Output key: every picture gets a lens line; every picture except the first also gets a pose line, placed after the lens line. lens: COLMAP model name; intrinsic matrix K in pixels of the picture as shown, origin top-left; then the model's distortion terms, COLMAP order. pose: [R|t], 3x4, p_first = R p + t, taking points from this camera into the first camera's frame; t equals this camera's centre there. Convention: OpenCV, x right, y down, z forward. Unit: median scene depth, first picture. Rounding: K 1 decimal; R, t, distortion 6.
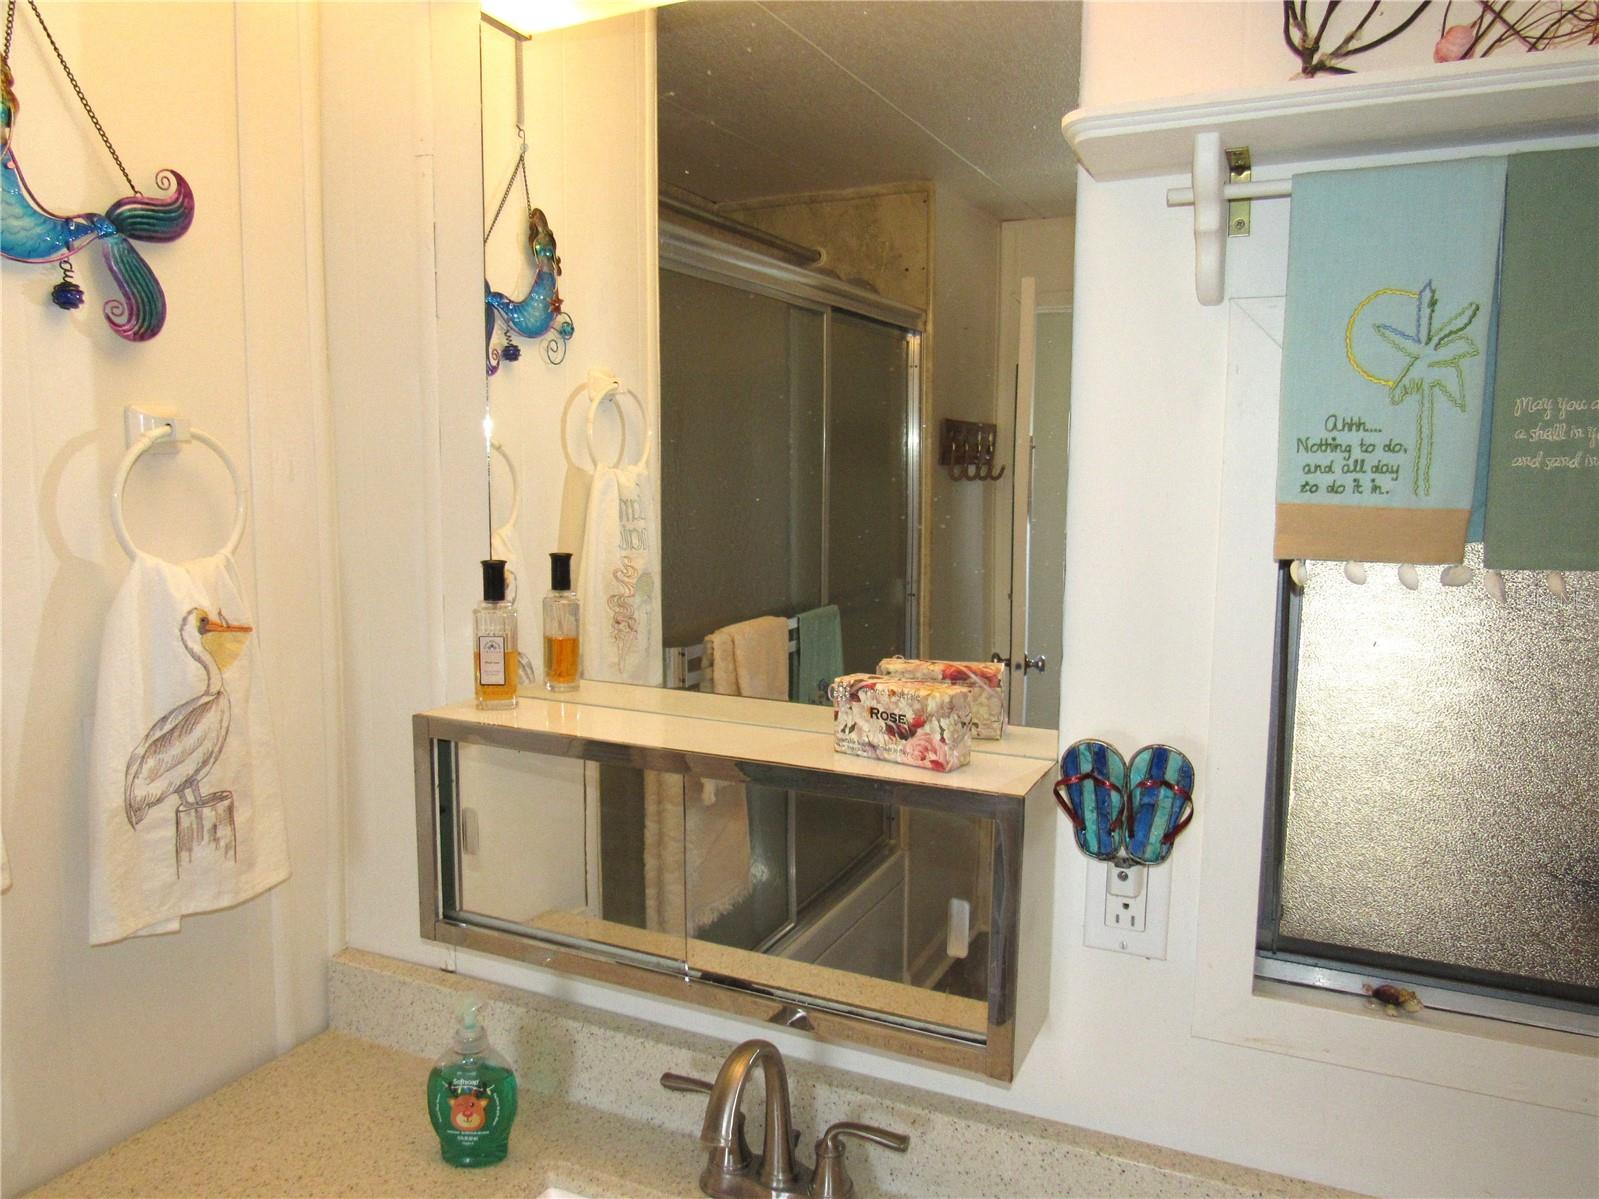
lens RADIAL K [[1173.7, 0, 799.5], [0, 1173.7, 599.5], [0, 0, 1]] dist [-0.033930, 0.008539]
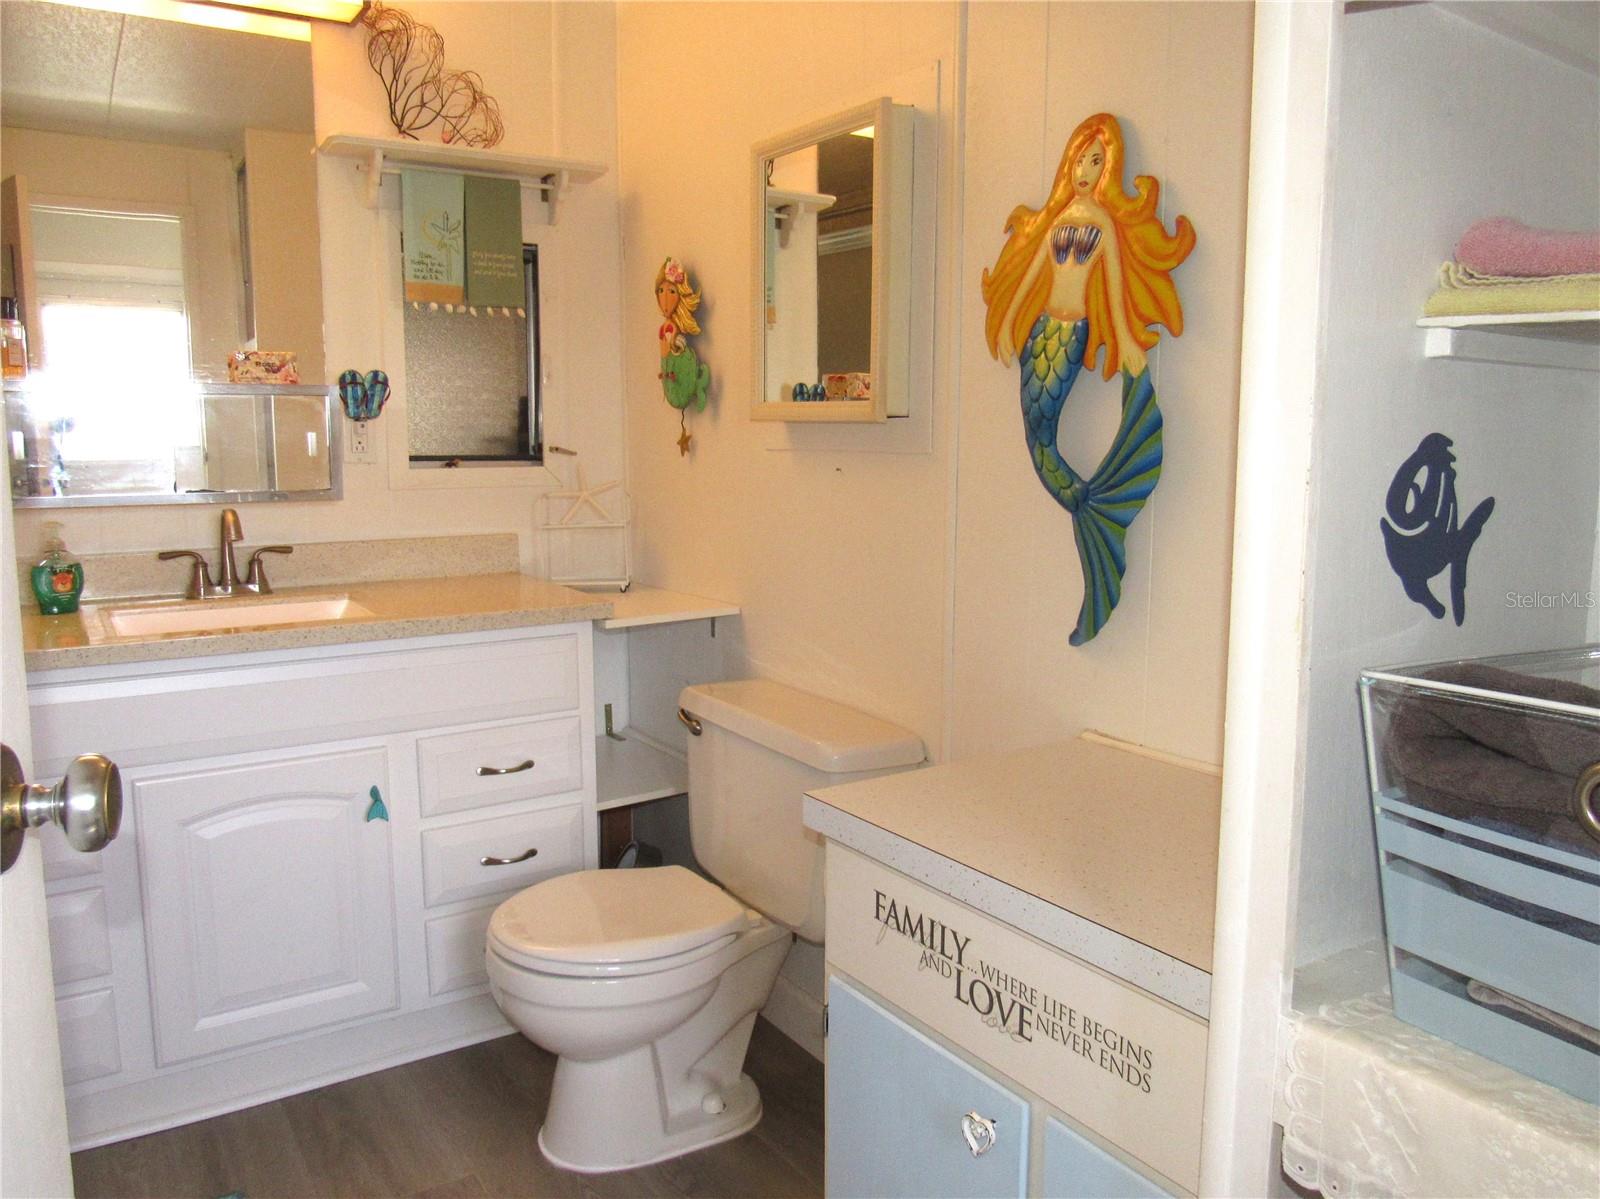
lens RADIAL K [[1174.5, 0, 800.0], [0, 1174.5, 599.5], [0, 0, 1]] dist [-0.033930, 0.008539]
pose [[0.514238, -0.125962, 0.848347, -1.542738], [0.102536, 0.991091, 0.085003, 0.518472], [-0.851496, 0.043275, 0.522572, -1.231251]]
